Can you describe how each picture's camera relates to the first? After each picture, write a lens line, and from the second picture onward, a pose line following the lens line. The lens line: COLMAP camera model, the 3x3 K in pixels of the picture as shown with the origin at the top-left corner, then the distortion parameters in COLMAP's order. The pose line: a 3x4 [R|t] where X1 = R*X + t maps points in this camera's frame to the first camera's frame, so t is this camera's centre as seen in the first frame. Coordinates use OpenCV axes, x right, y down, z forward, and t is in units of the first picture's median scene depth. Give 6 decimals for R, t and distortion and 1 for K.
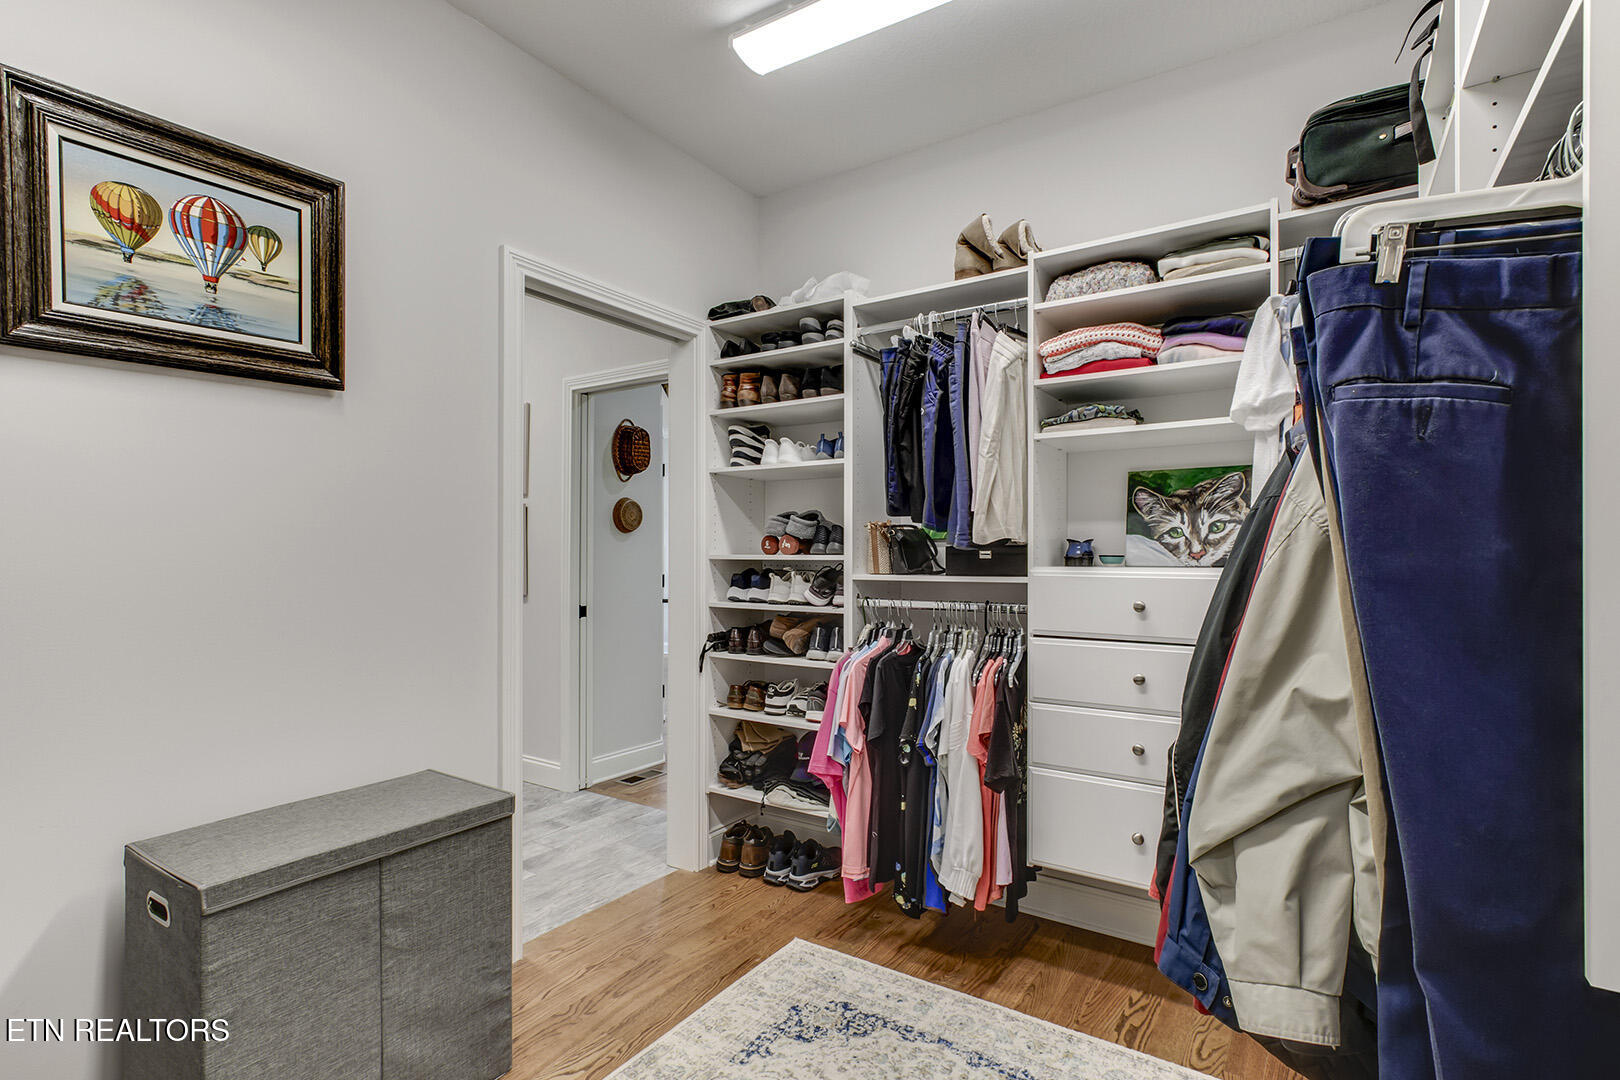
lens RADIAL K [[758.4, 0, 812.7], [0, 758.4, 551.4], [0, 0, 1]] dist [-0.021565, -0.000285]
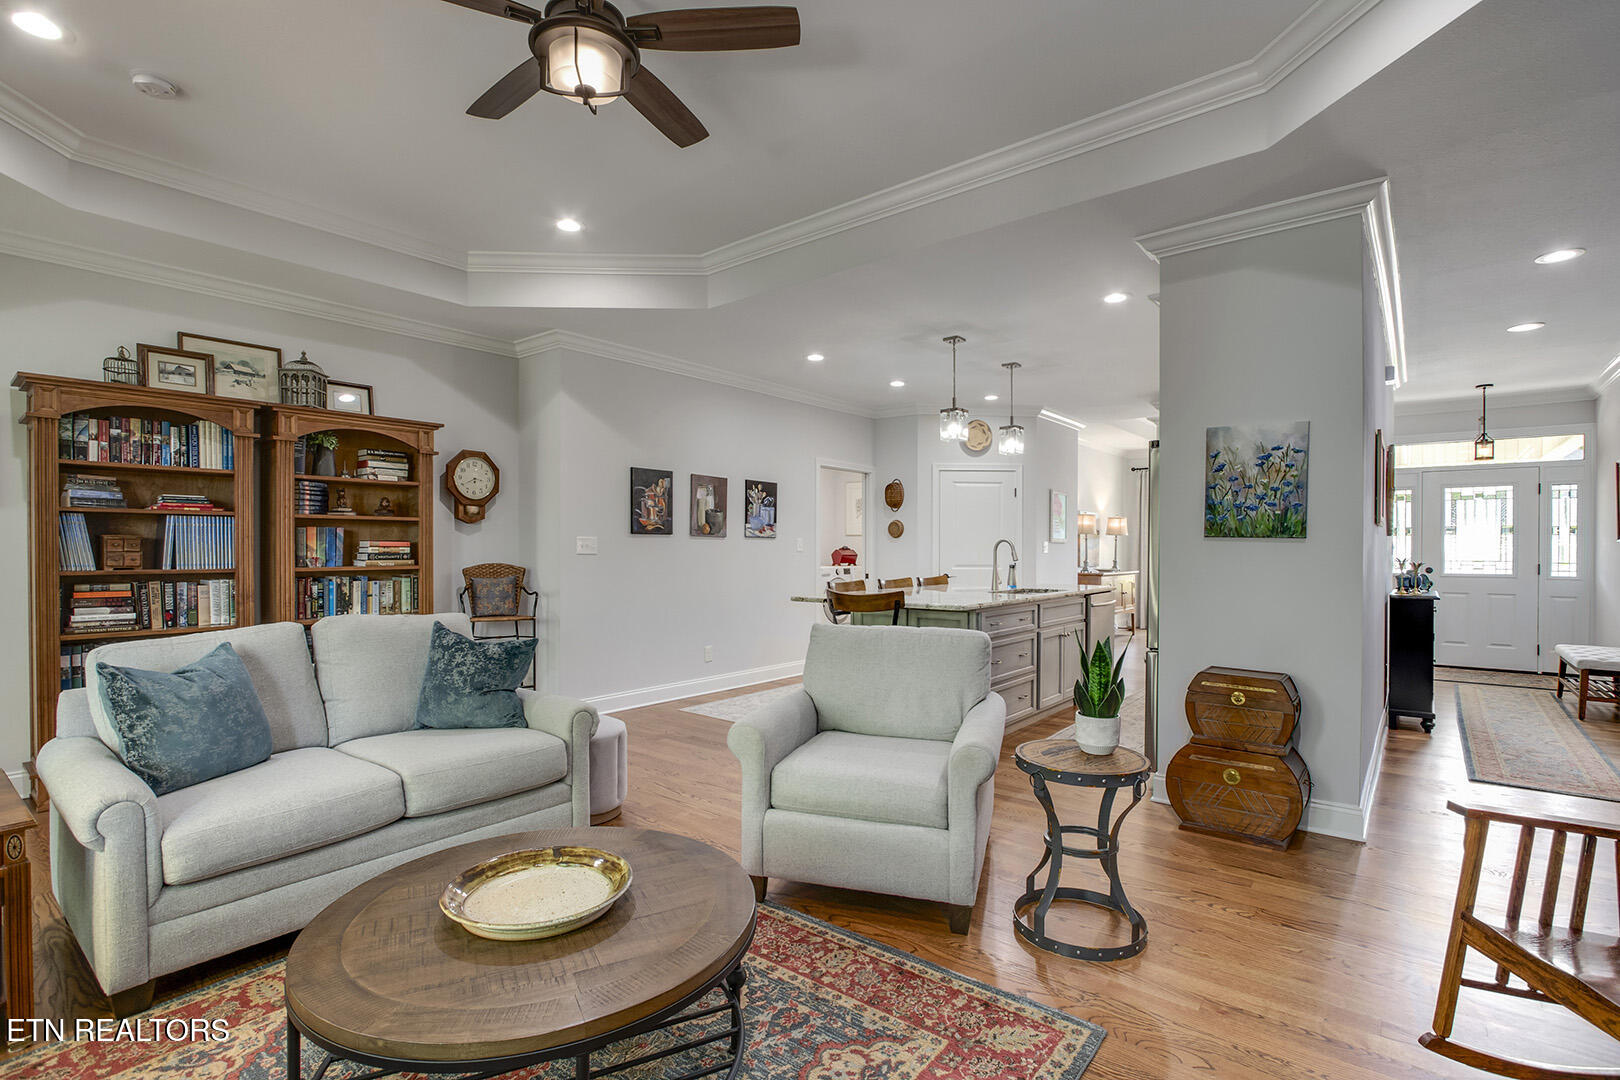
lens RADIAL K [[758.4, 0, 812.7], [0, 758.4, 551.4], [0, 0, 1]] dist [-0.021565, -0.000285]
pose [[-0.096151, 0.002762, -0.995363, 1.785615], [0.002196, 0.999994, 0.002562, 0.004935], [0.995364, -0.001939, -0.096156, 1.023253]]
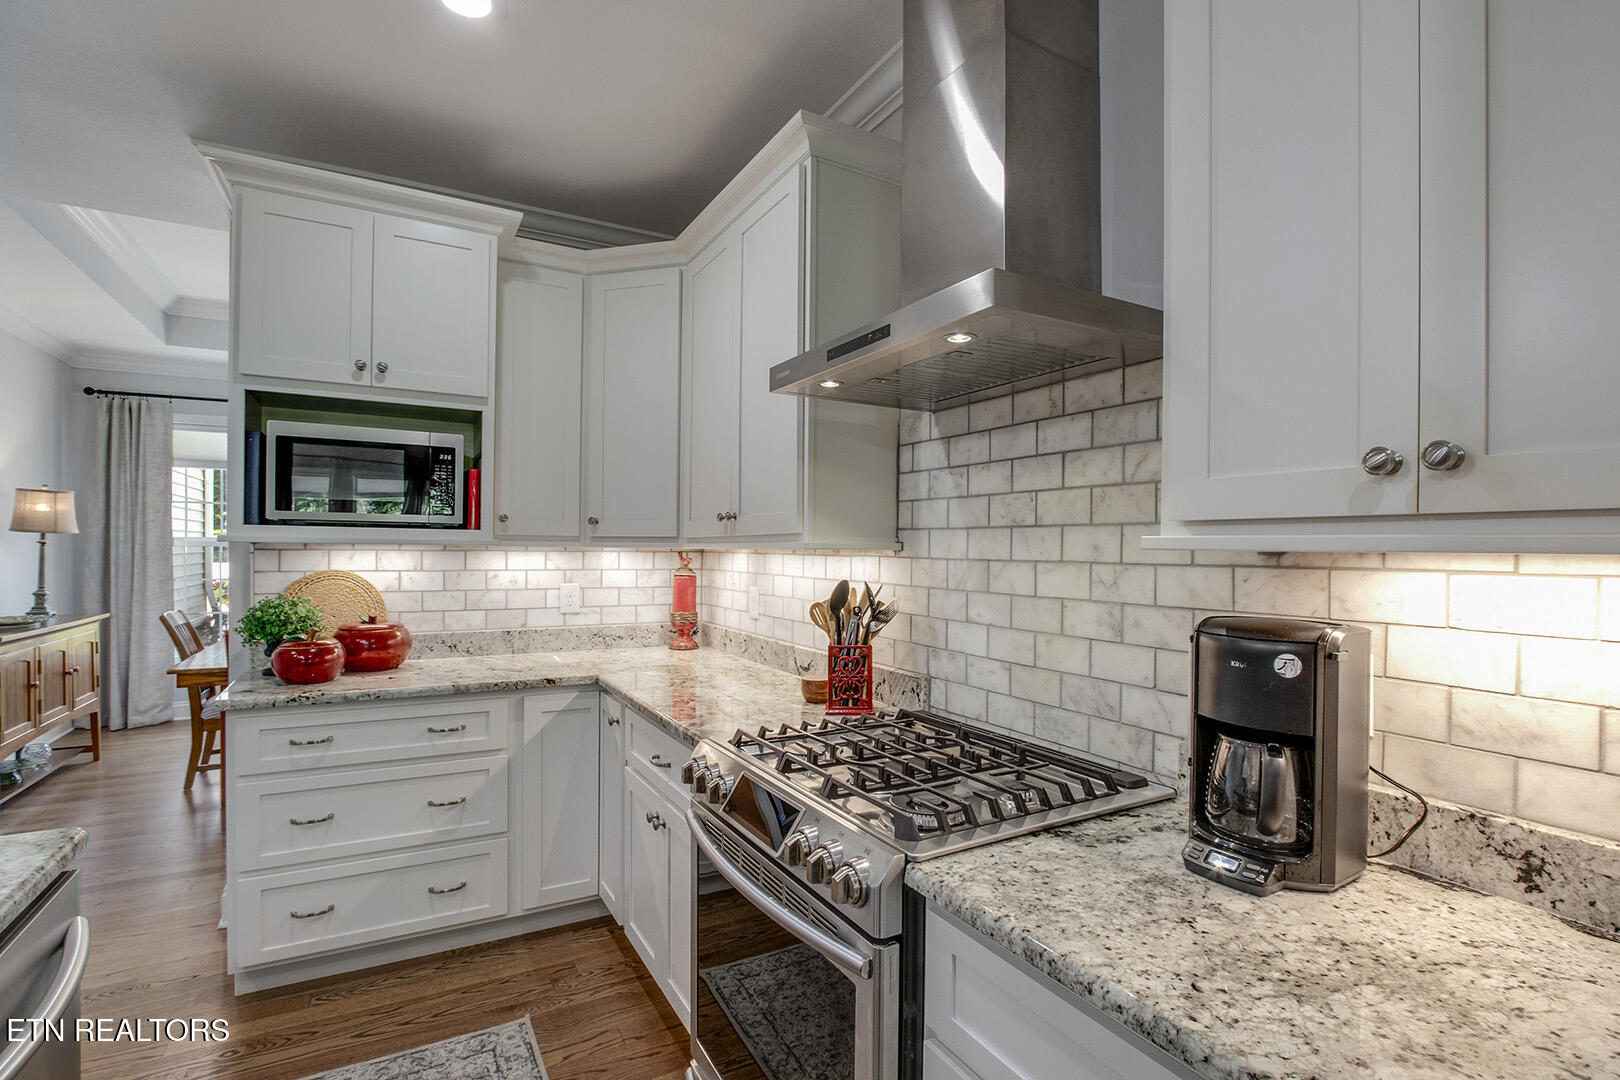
lens RADIAL K [[753.0, 0, 812.9], [0, 753.0, 555.0], [0, 0, 1]] dist [-0.029095, 0.006101]
pose [[0.892576, 0.010275, -0.450780, 0.528382], [-0.005591, 0.999916, 0.011722, -0.028774], [0.450863, -0.007943, 0.892558, 1.378284]]
